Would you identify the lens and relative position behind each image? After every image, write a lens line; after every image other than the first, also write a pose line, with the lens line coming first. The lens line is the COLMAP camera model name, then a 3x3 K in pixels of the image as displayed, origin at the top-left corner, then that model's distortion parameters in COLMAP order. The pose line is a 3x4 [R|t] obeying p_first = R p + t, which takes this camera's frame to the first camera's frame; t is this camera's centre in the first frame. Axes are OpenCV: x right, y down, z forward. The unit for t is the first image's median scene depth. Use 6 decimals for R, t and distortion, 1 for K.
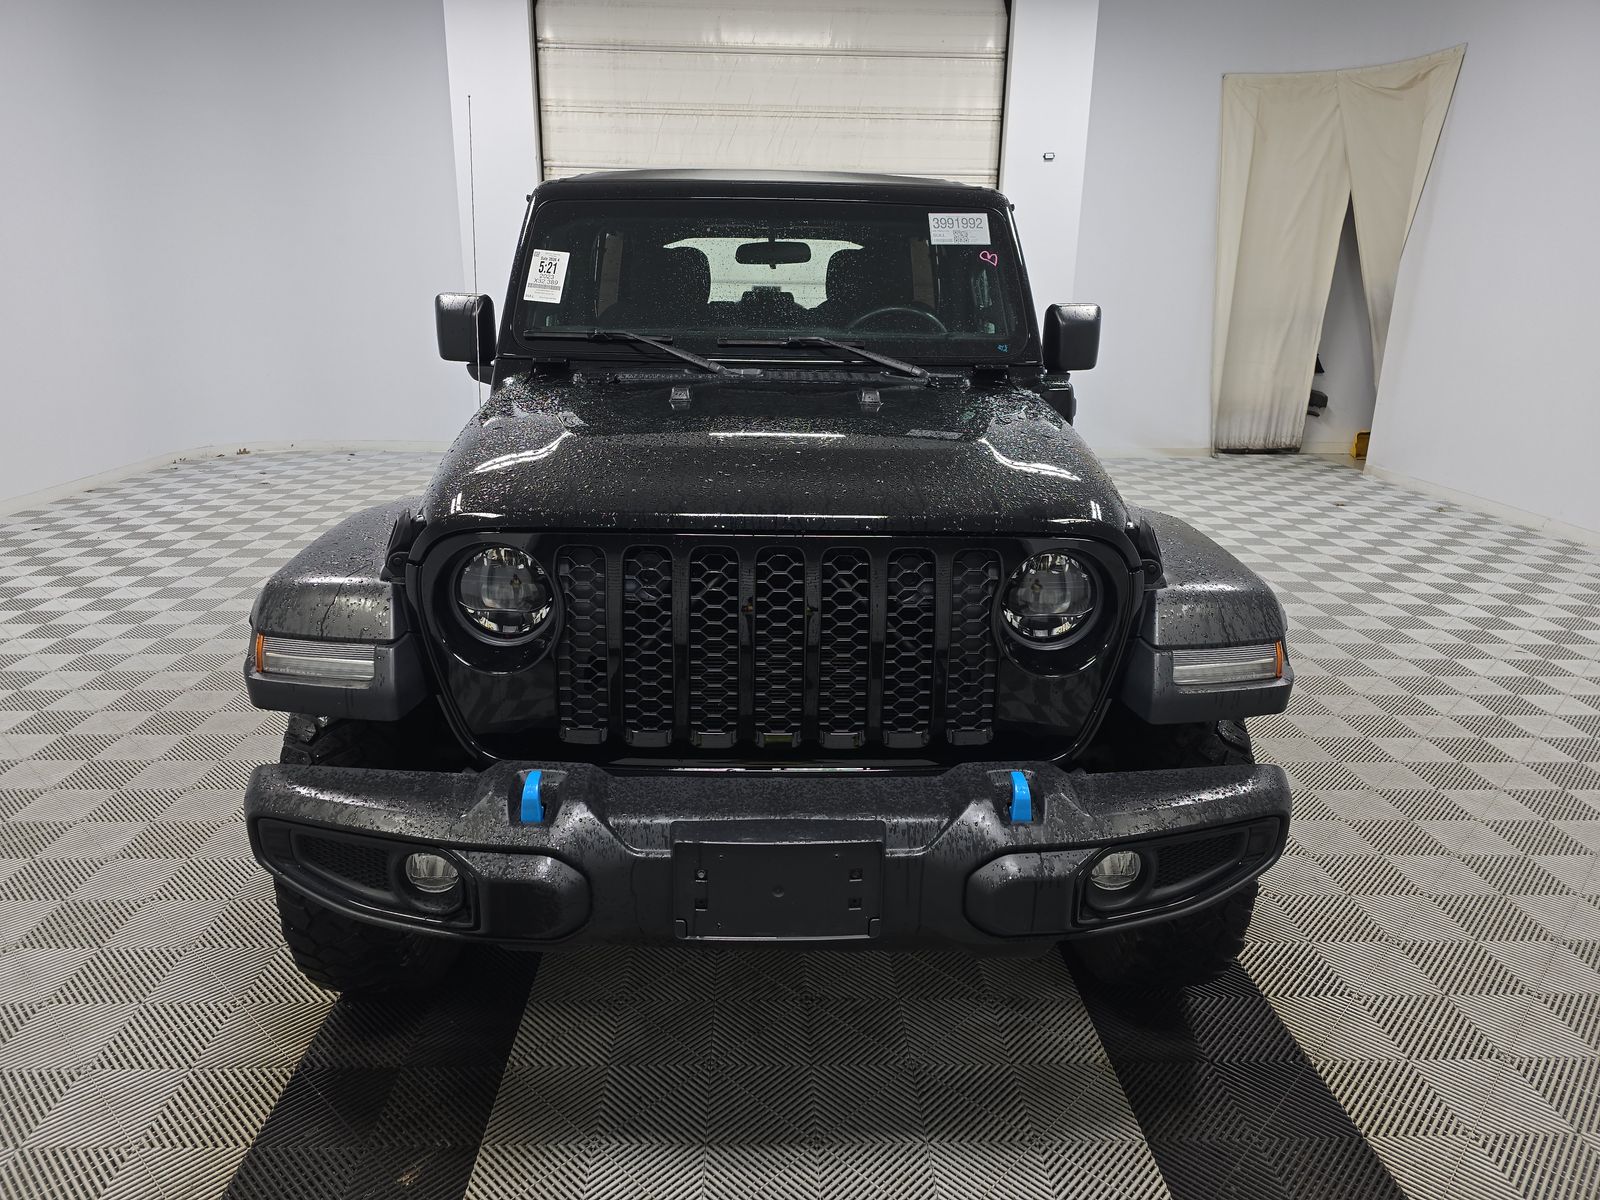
lens RADIAL K [[1067.1, 0, 800.0], [0, 1067.1, 600.0], [0, 0, 1]] dist [0.056177, -0.044074]
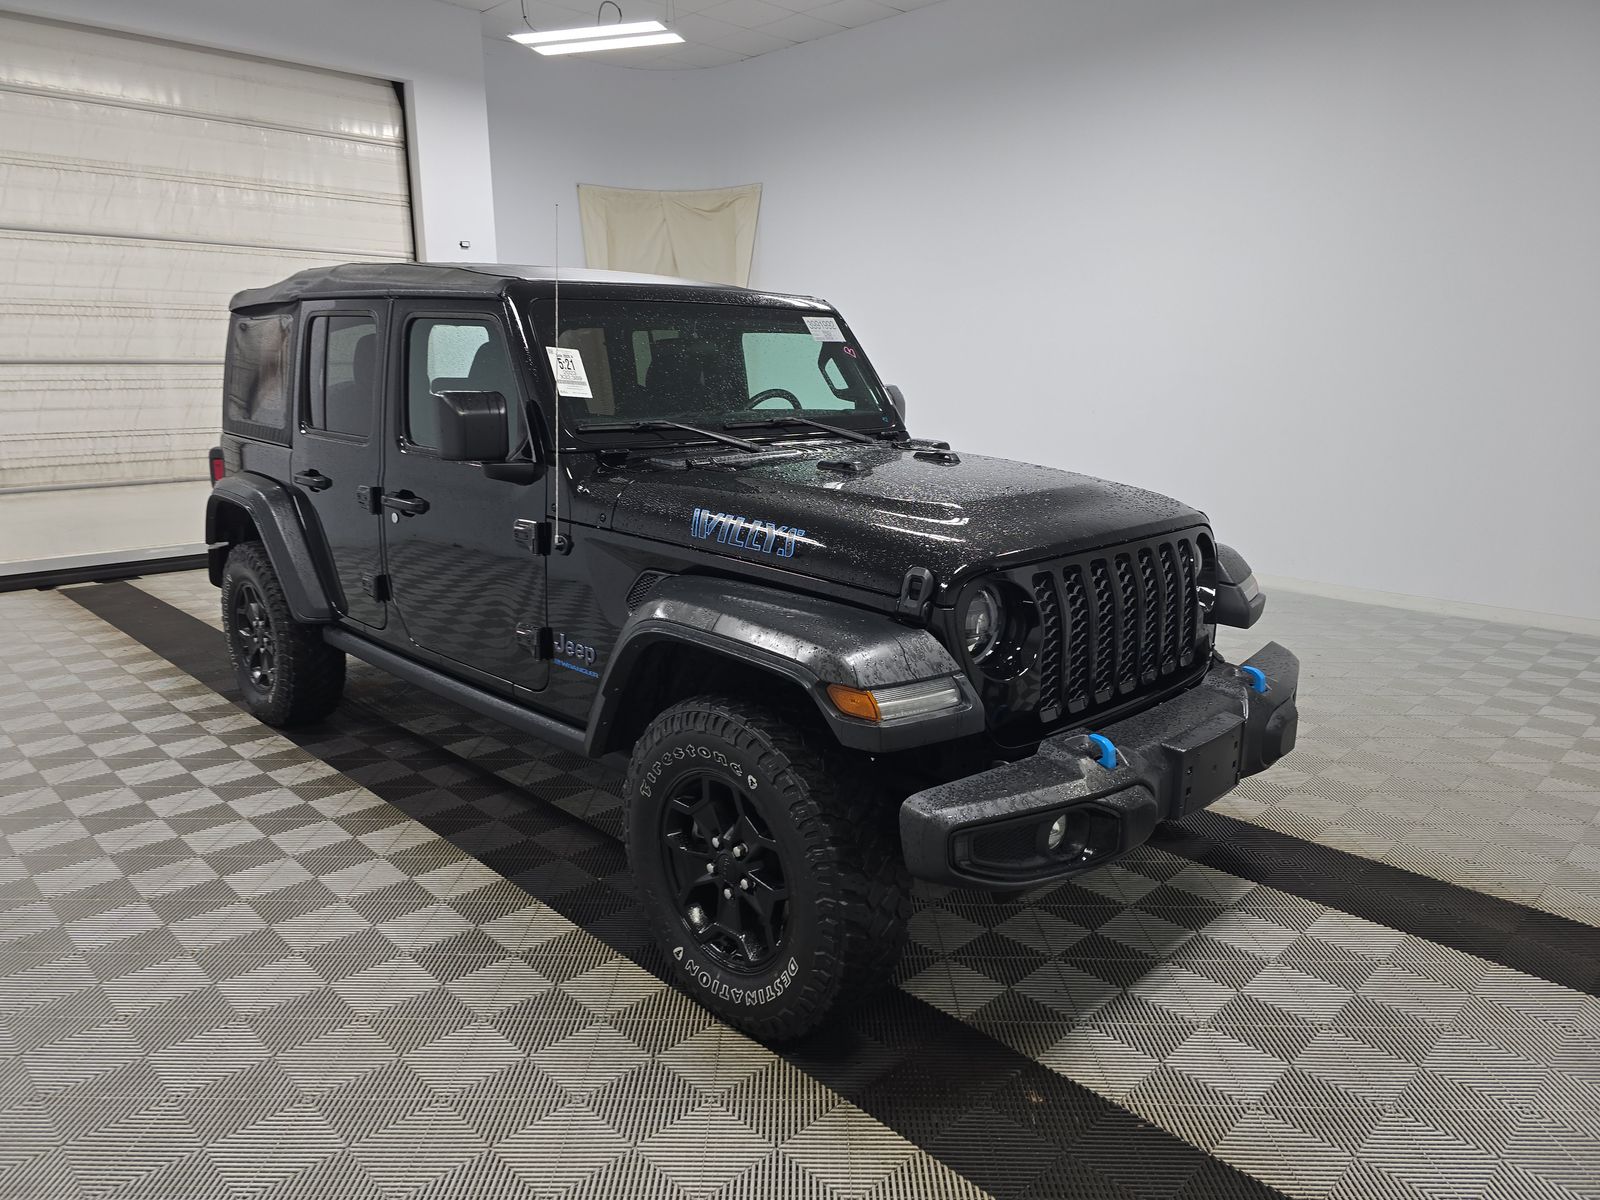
lens RADIAL K [[1067.1, 0, 800.0], [0, 1067.1, 600.0], [0, 0, 1]] dist [0.056177, -0.044074]
pose [[0.729461, -0.163756, 0.664132, -0.288433], [0.204733, 0.978680, 0.016442, -0.021710], [-0.652665, 0.123976, 0.747435, 0.041875]]
